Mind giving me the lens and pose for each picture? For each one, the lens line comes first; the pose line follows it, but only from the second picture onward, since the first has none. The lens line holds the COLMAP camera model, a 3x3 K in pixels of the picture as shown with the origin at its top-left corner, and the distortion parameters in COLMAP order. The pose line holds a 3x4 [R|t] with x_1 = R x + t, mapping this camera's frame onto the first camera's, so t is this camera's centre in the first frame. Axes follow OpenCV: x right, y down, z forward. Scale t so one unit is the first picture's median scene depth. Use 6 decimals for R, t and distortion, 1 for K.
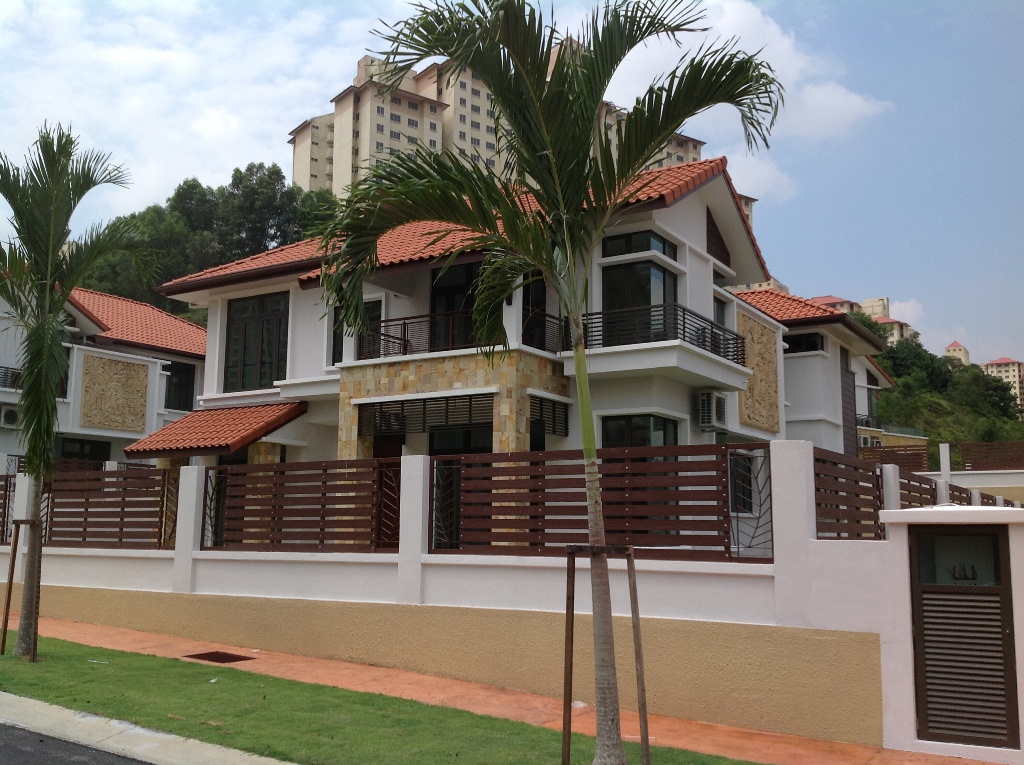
lens RADIAL K [[992.5, 0, 512.0], [0, 992.5, 382.5], [0, 0, 1]] dist [0.154454, -0.418363]
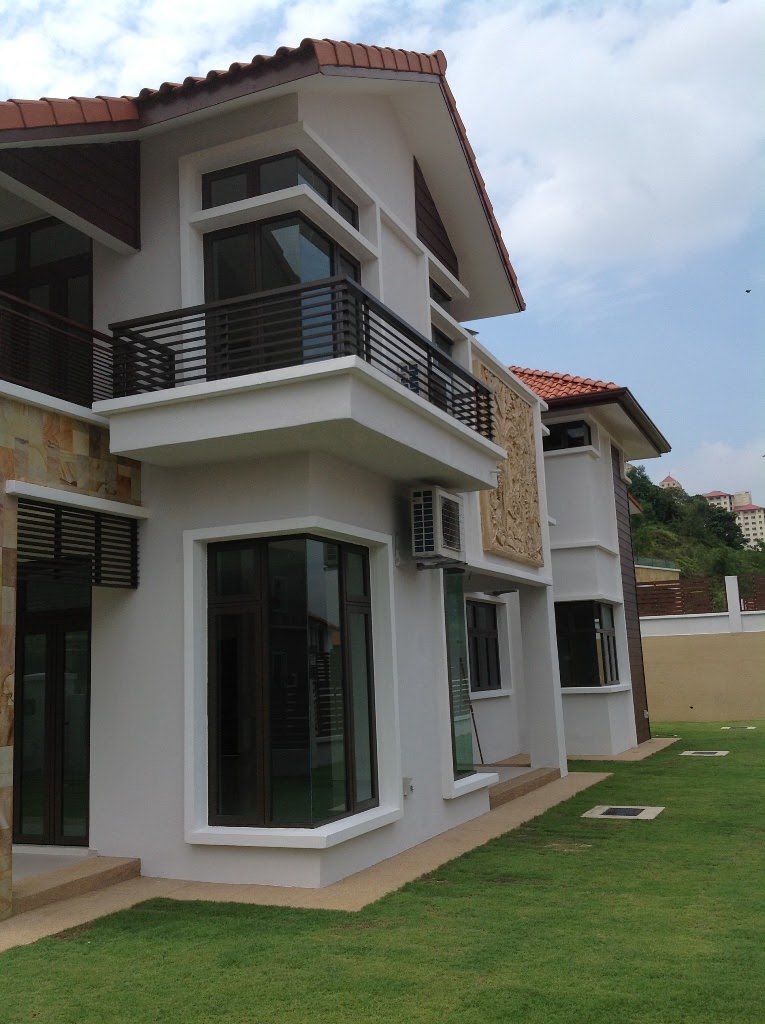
lens RADIAL K [[992.5, 0, 382.5], [0, 992.5, 512.0], [0, 0, 1]] dist [0.154454, -0.418363]
pose [[0.989729, -0.029370, 0.139910, 0.099292], [0.031725, 0.999389, -0.014635, 0.026903], [-0.139395, 0.018923, 0.990056, 0.483021]]
